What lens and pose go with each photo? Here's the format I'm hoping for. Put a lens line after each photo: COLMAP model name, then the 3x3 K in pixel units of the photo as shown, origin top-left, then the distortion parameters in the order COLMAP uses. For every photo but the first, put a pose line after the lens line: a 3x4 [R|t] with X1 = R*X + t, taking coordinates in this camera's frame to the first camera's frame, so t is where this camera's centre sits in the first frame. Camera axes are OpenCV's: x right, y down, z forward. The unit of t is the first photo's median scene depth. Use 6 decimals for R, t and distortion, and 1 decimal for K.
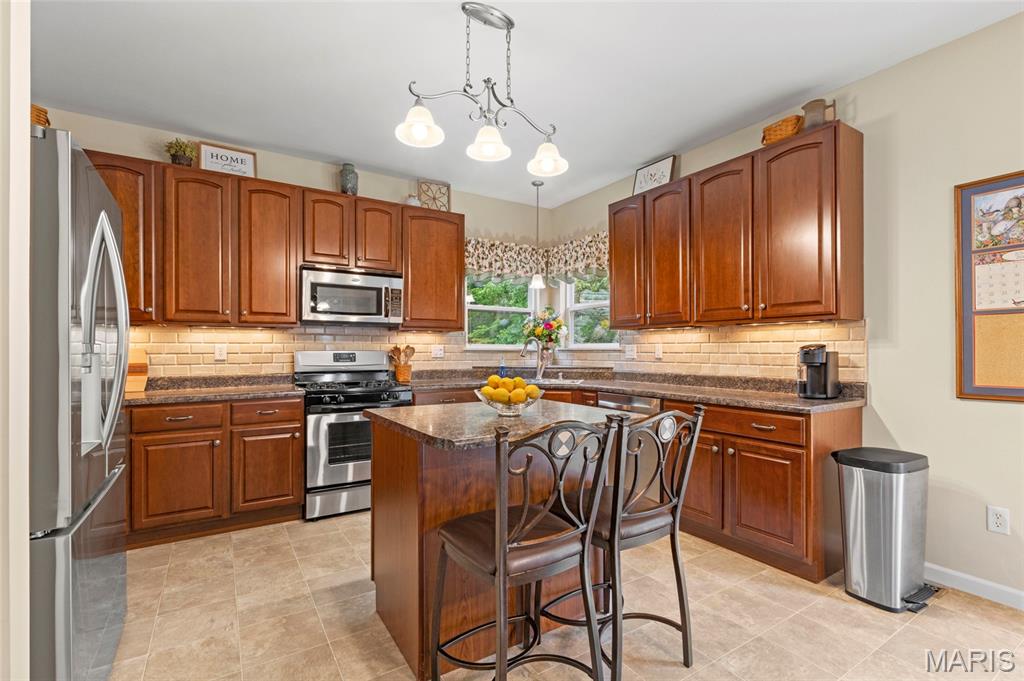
lens RADIAL K [[461.0, 0, 515.7], [0, 461.0, 350.5], [0, 0, 1]] dist [-0.003258, 0.000543]
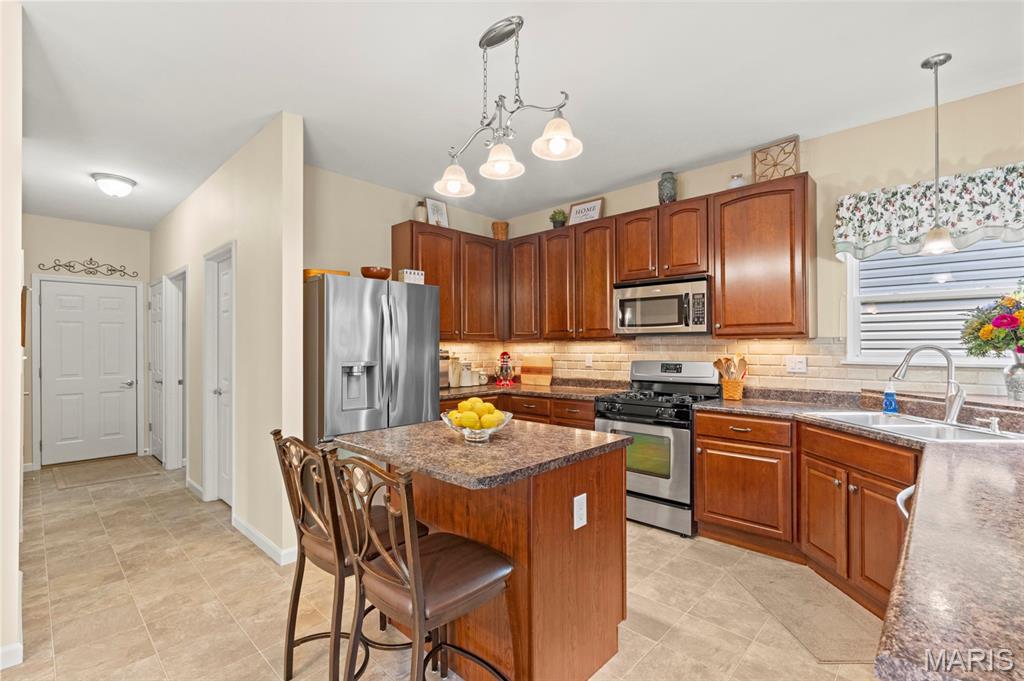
lens RADIAL K [[461.0, 0, 514.4], [0, 461.0, 343.3], [0, 0, 1]] dist [-0.003258, 0.000543]
pose [[0.243249, -0.008852, -0.969923, 0.536506], [-0.000696, 0.999957, -0.009300, -0.030490], [0.969964, 0.002937, 0.243233, 0.461686]]
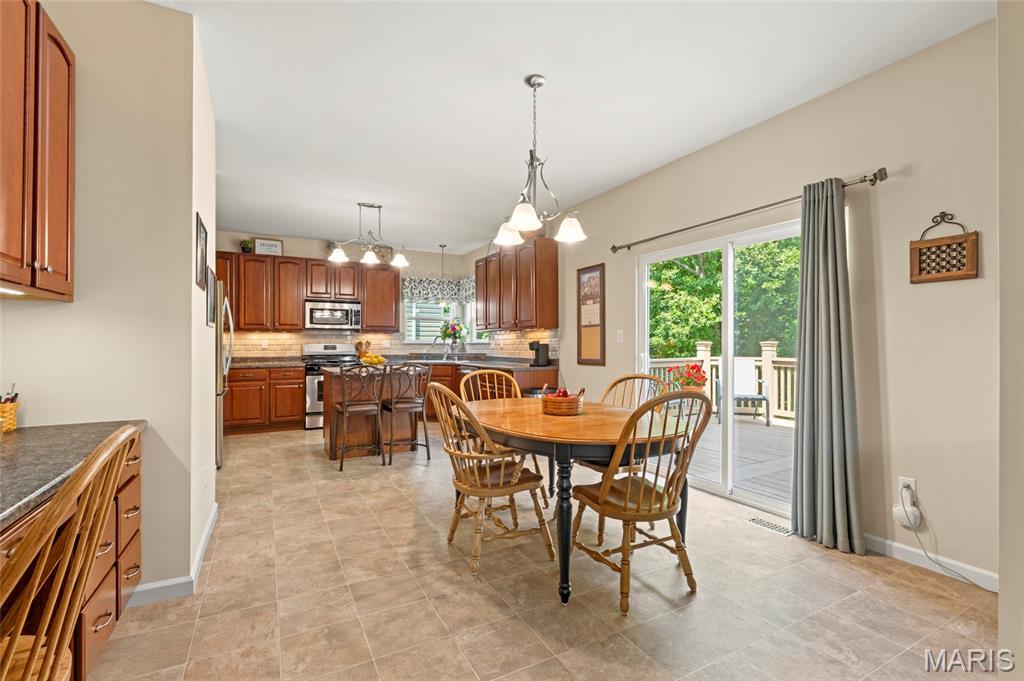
lens RADIAL K [[461.0, 0, 513.7], [0, 461.0, 340.4], [0, 0, 1]] dist [-0.003258, 0.000543]
pose [[0.997508, -0.001561, -0.070540, 0.512302], [0.000898, 0.999955, -0.009426, 0.005169], [0.070551, 0.009339, 0.997464, -0.814465]]
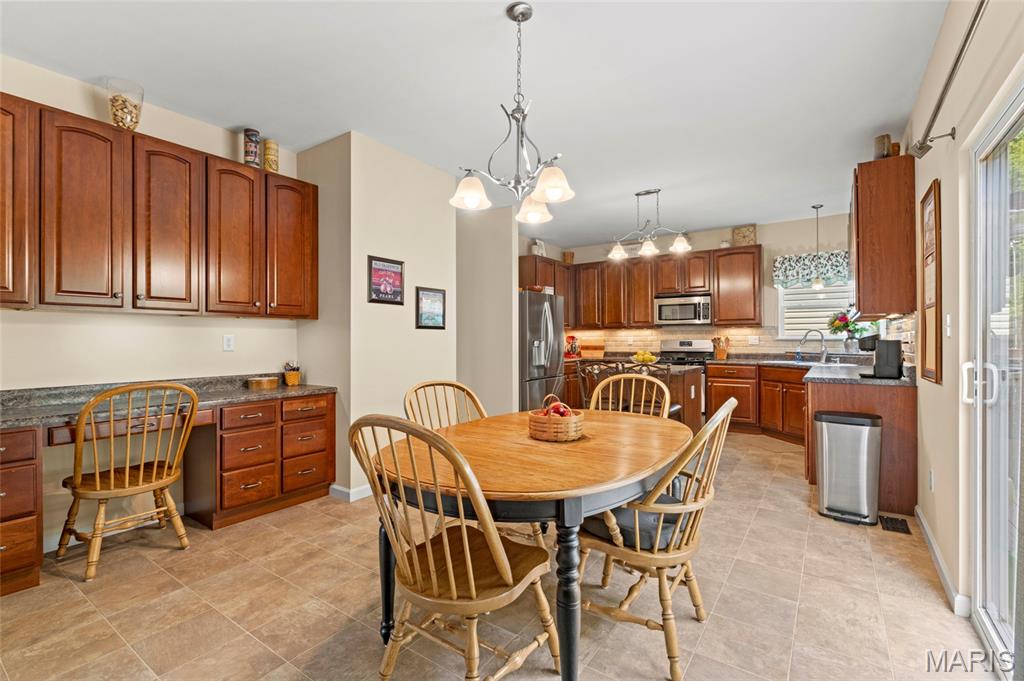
lens RADIAL K [[461.0, 0, 516.1], [0, 461.0, 337.5], [0, 0, 1]] dist [-0.003258, 0.000543]
pose [[0.387221, -0.006074, -0.921967, 1.054790], [0.000276, 0.999979, -0.006471, 0.002198], [0.921987, 0.002251, 0.387214, -0.288134]]
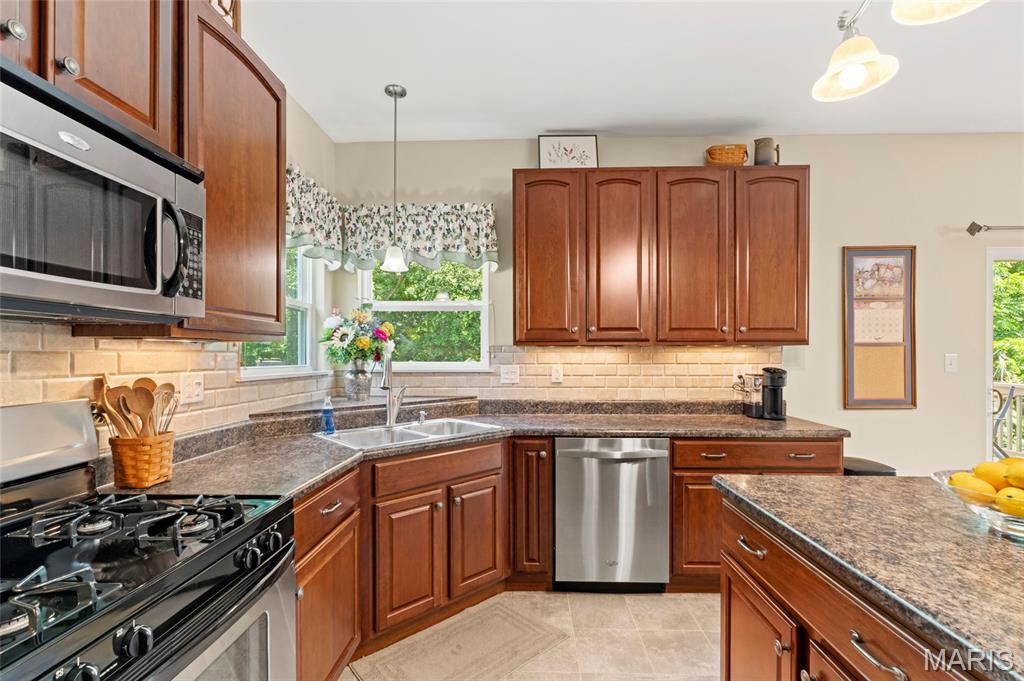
lens RADIAL K [[461.0, 0, 515.0], [0, 461.0, 354.4], [0, 0, 1]] dist [-0.003258, 0.000543]
pose [[0.571069, 0.000158, 0.820902, -0.414648], [0.001573, 0.999998, -0.001287, -0.032908], [-0.820901, 0.002027, 0.571067, 0.649079]]
